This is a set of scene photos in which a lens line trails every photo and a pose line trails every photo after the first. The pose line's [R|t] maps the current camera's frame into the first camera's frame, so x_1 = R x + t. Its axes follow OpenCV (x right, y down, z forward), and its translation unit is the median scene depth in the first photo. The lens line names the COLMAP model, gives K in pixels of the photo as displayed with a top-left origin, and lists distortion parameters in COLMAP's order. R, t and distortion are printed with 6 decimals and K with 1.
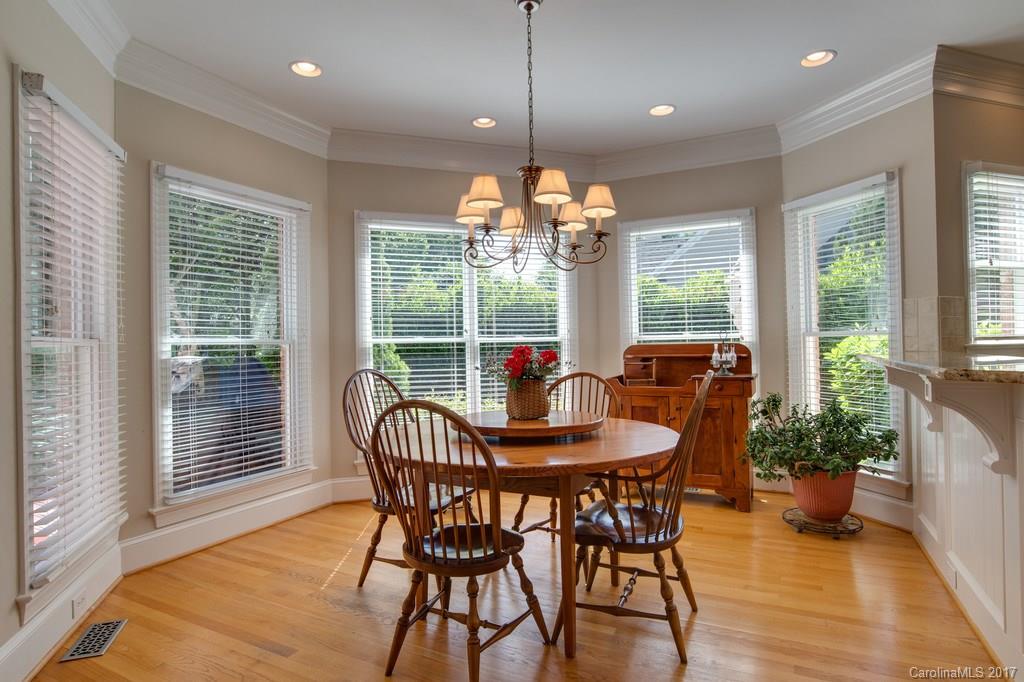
lens RADIAL K [[548.8, 0, 512.0], [0, 548.8, 341.0], [0, 0, 1]] dist [-0.037625, 0.000344]
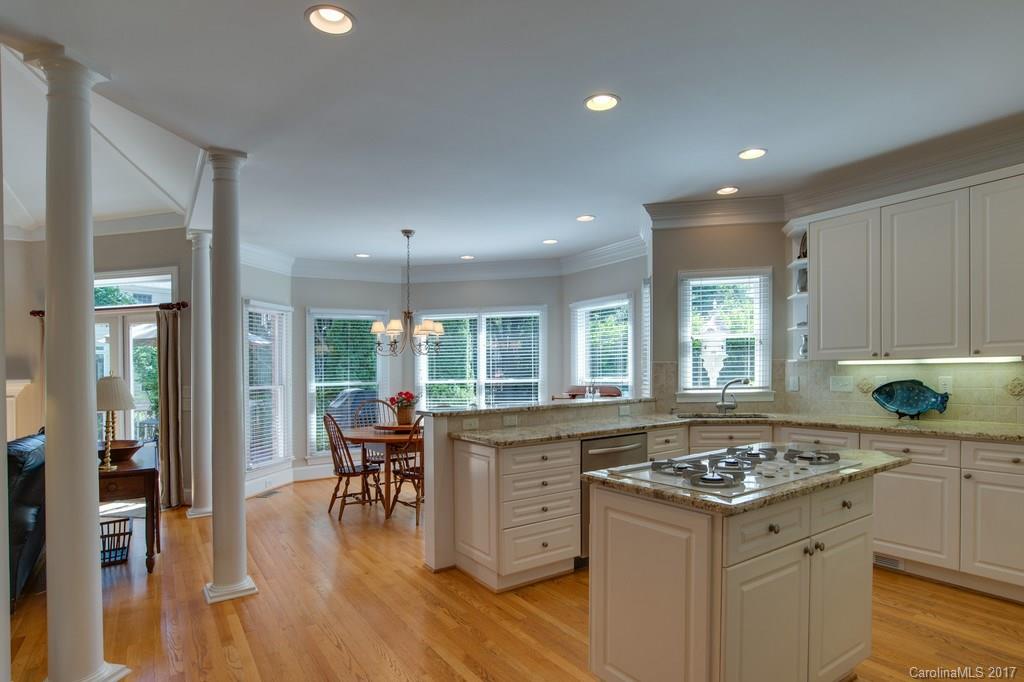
lens RADIAL K [[548.8, 0, 507.8], [0, 548.8, 359.1], [0, 0, 1]] dist [-0.002765, -0.000391]
pose [[0.862450, -0.011816, -0.506005, 1.237468], [0.009883, 0.999930, -0.006505, -0.084855], [0.506047, 0.000609, 0.862506, -0.590661]]
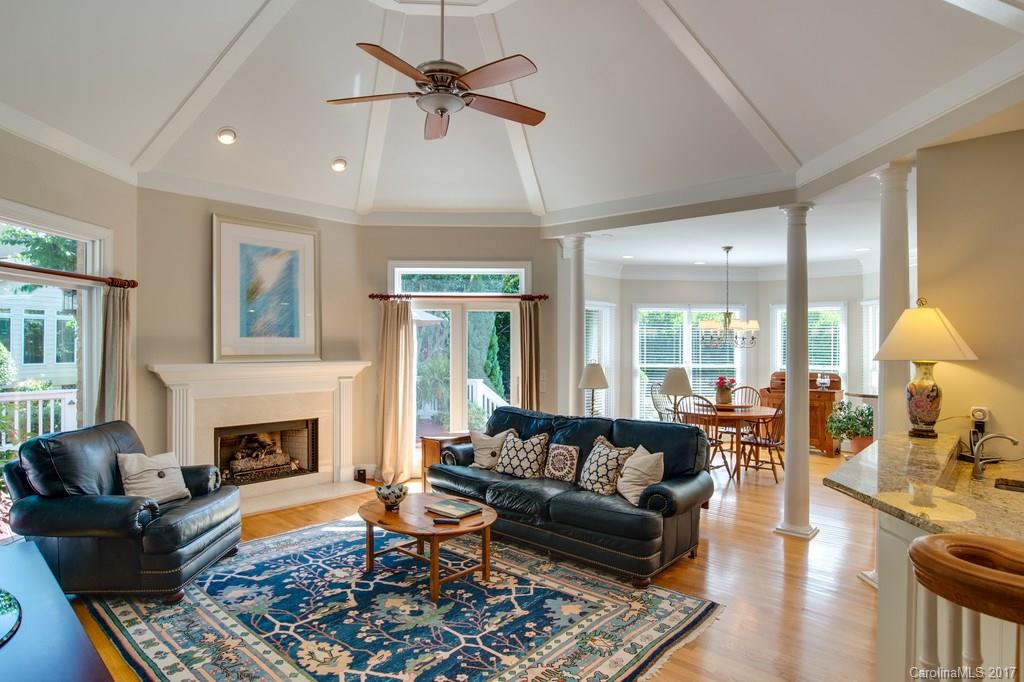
lens RADIAL K [[548.8, 0, 512.0], [0, 548.8, 341.0], [0, 0, 1]] dist [-0.037625, 0.000344]
pose [[0.957311, 0.020461, -0.288335, -0.167139], [-0.019041, 0.999789, 0.007727, -0.140702], [0.288433, -0.001906, 0.957498, -1.570417]]
